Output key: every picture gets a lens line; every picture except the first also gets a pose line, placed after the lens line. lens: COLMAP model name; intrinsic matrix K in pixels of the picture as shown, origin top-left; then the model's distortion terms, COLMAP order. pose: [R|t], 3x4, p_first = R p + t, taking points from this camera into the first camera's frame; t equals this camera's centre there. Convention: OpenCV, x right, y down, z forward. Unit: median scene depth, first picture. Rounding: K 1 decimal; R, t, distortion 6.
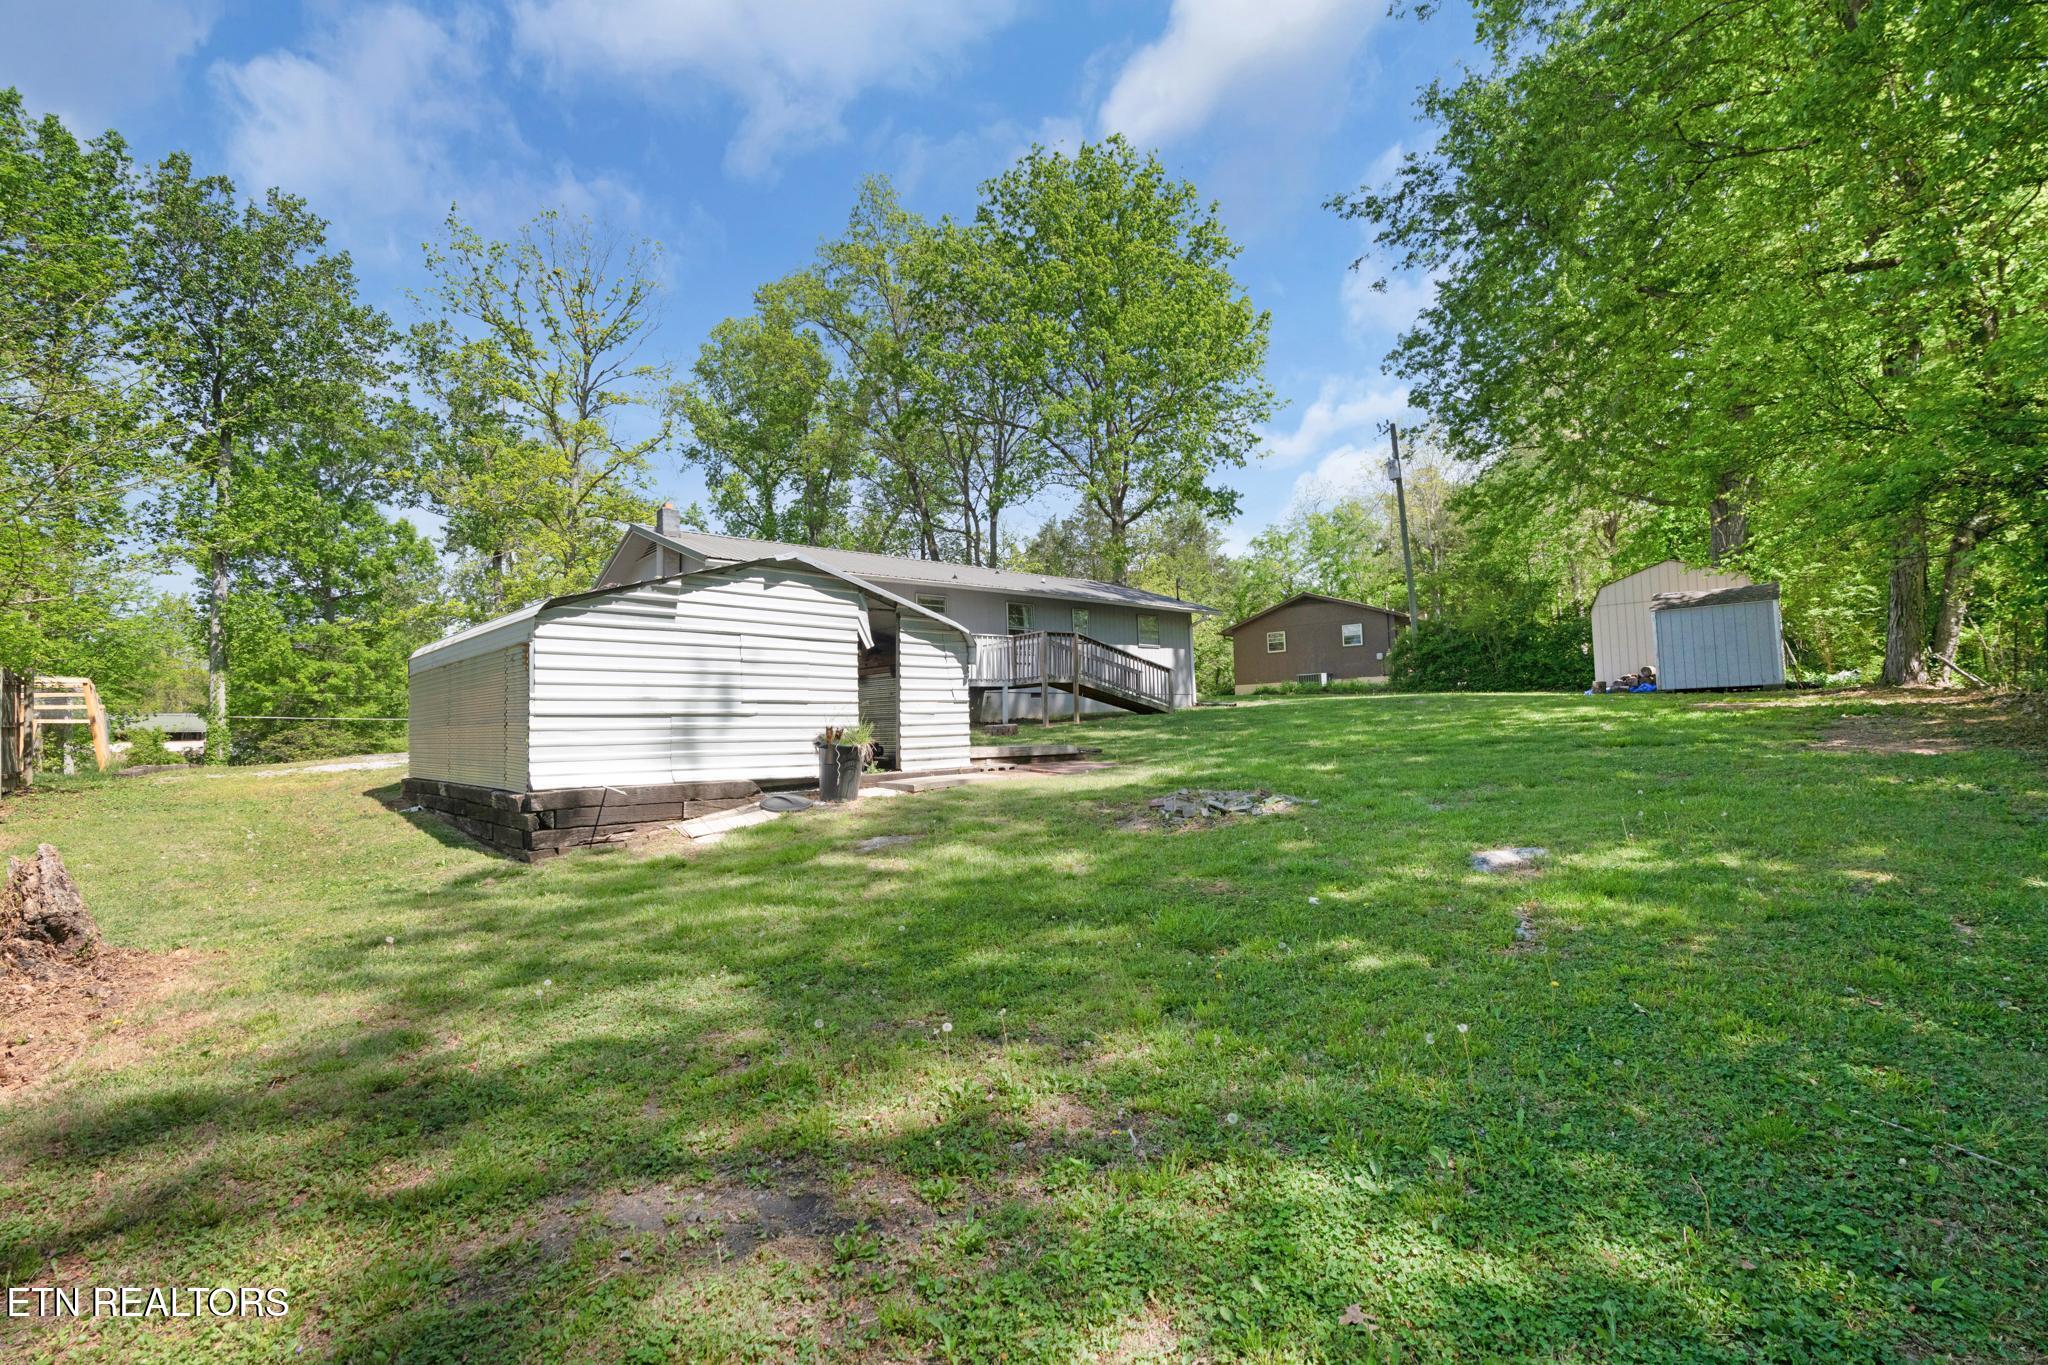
lens RADIAL K [[930.5, 0, 1029.3], [0, 930.5, 685.6], [0, 0, 1]] dist [0.000328, 0.000048]
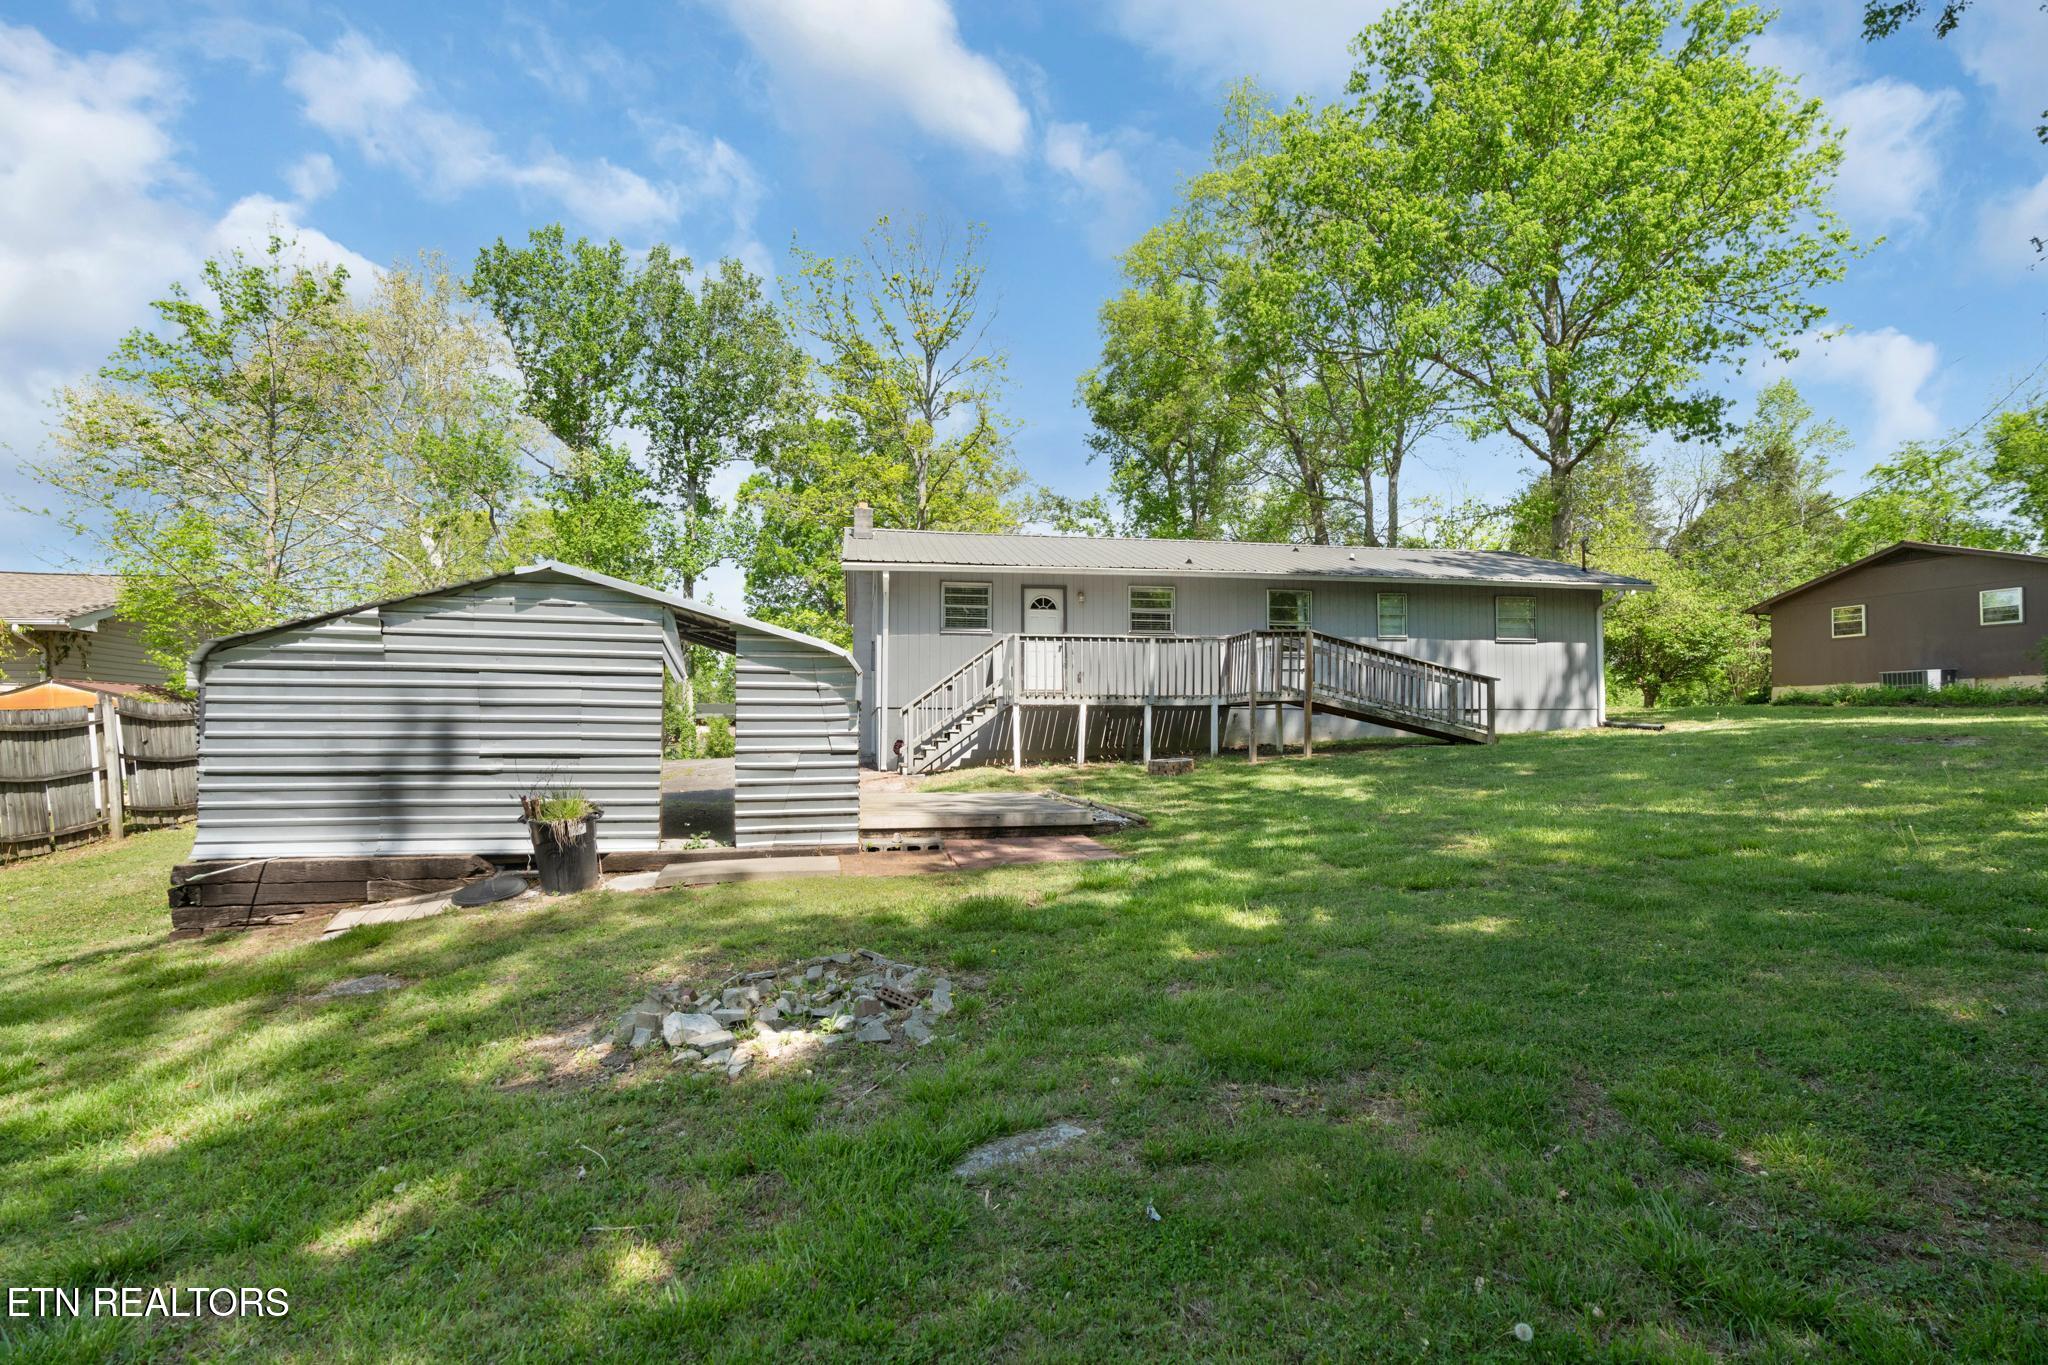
lens RADIAL K [[968.0, 0, 1018.9], [0, 968.0, 731.4], [0, 0, 1]] dist [-0.011117, -0.000324]
pose [[0.857990, 0.022613, -0.513168, 0.145265], [0.006123, 0.998509, 0.054236, -0.012864], [0.513630, -0.049676, 0.856573, 0.150969]]
